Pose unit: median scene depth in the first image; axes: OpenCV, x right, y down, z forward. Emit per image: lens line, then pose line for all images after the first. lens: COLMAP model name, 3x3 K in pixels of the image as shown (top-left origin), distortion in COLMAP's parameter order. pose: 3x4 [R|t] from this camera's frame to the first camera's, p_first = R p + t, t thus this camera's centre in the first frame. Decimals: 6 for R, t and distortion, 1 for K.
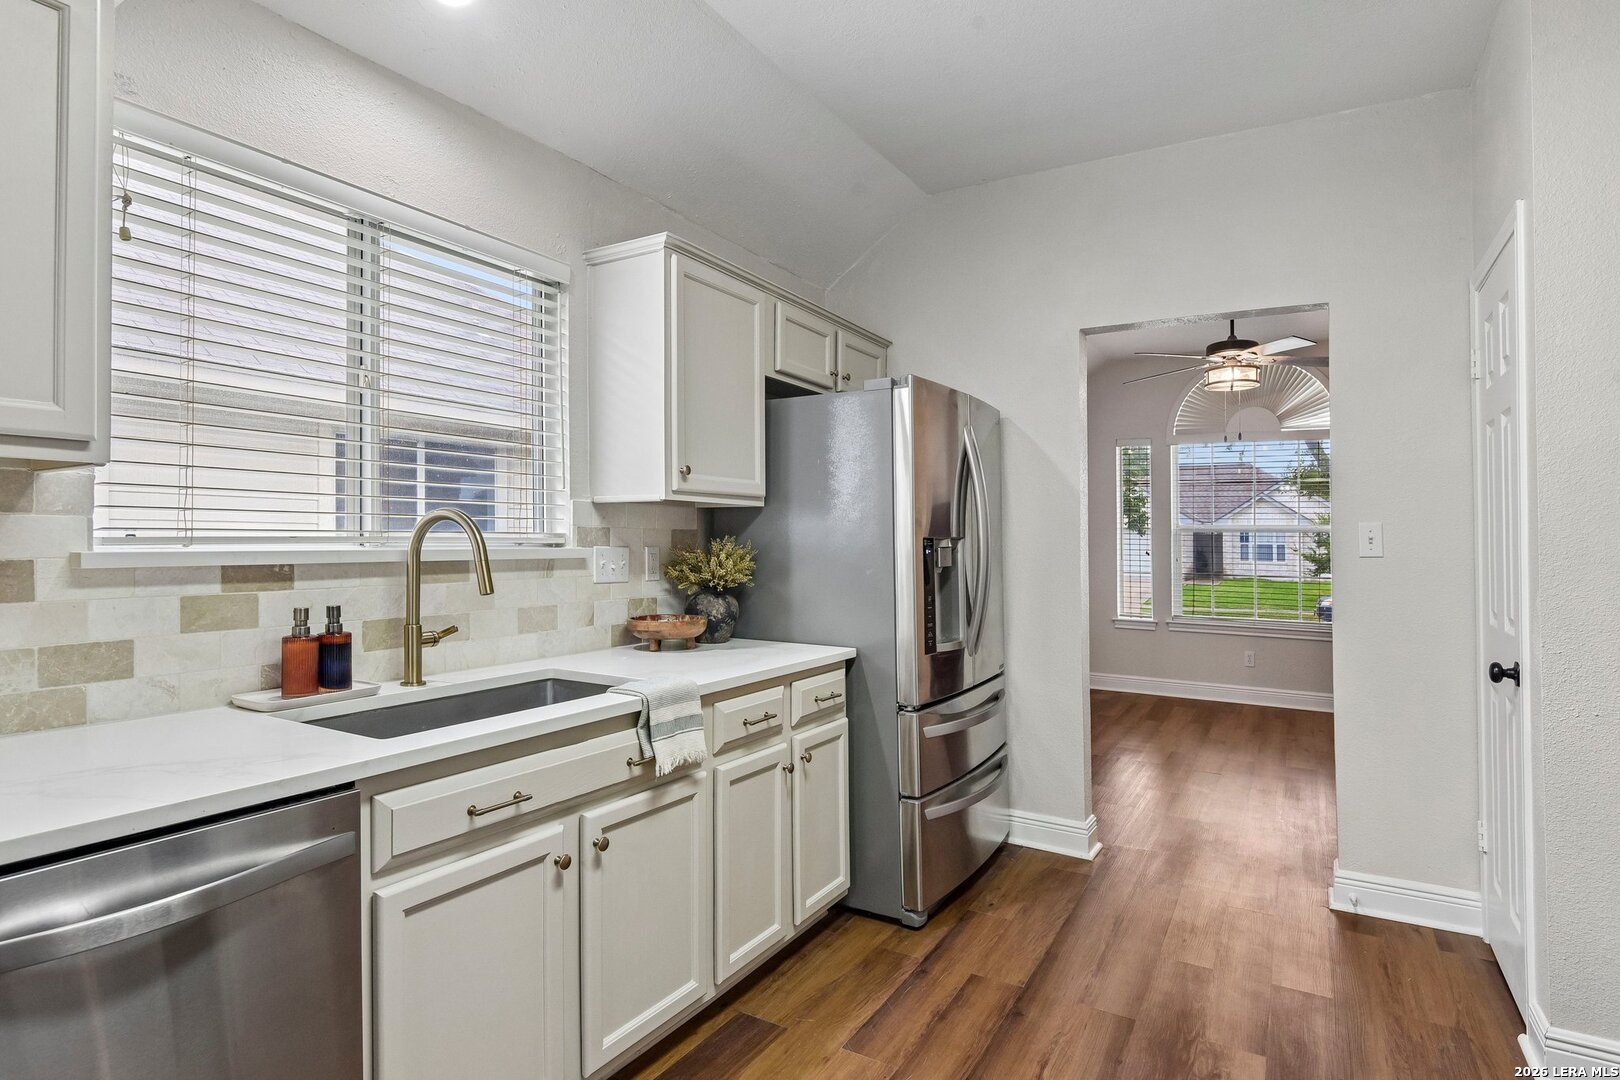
lens RADIAL K [[860.2, 0, 802.9], [0, 860.2, 525.4], [0, 0, 1]] dist [0.002479, 0.001700]
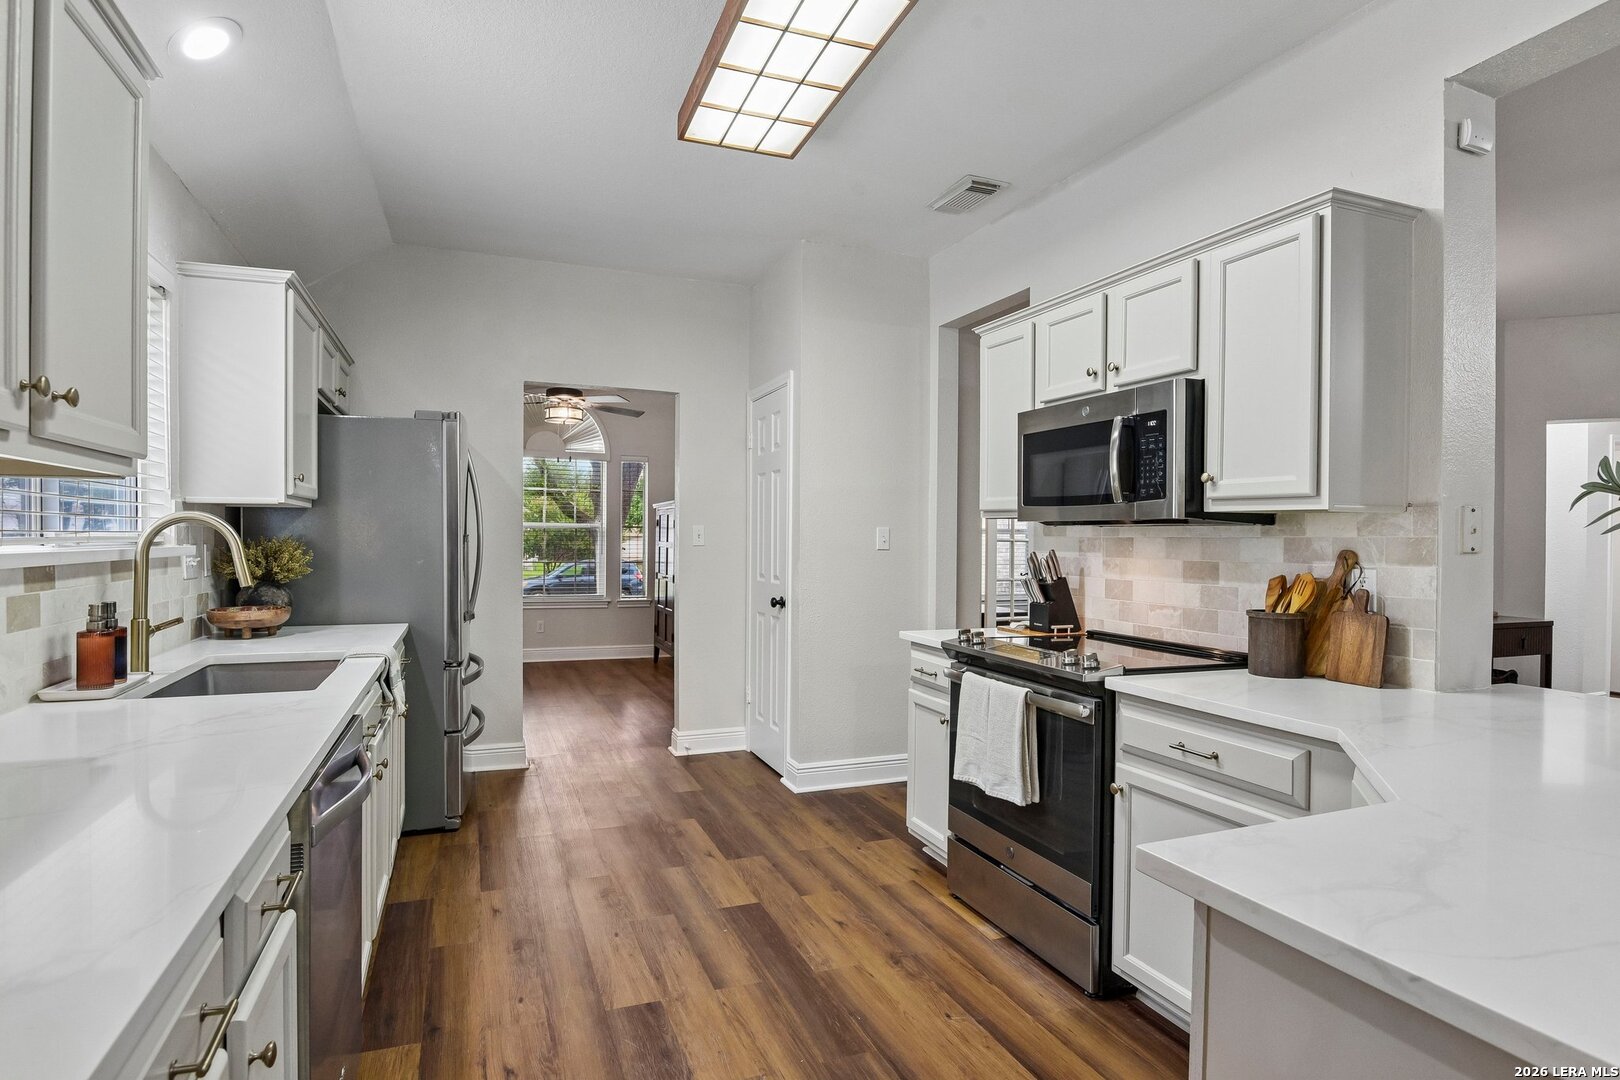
lens RADIAL K [[860.2, 0, 795.5], [0, 860.2, 540.4], [0, 0, 1]] dist [0.002479, 0.001700]
pose [[0.626393, -0.007195, 0.779474, -0.627357], [-0.012405, 0.999739, 0.019197, -0.010729], [-0.779409, -0.021694, 0.626140, -0.250003]]
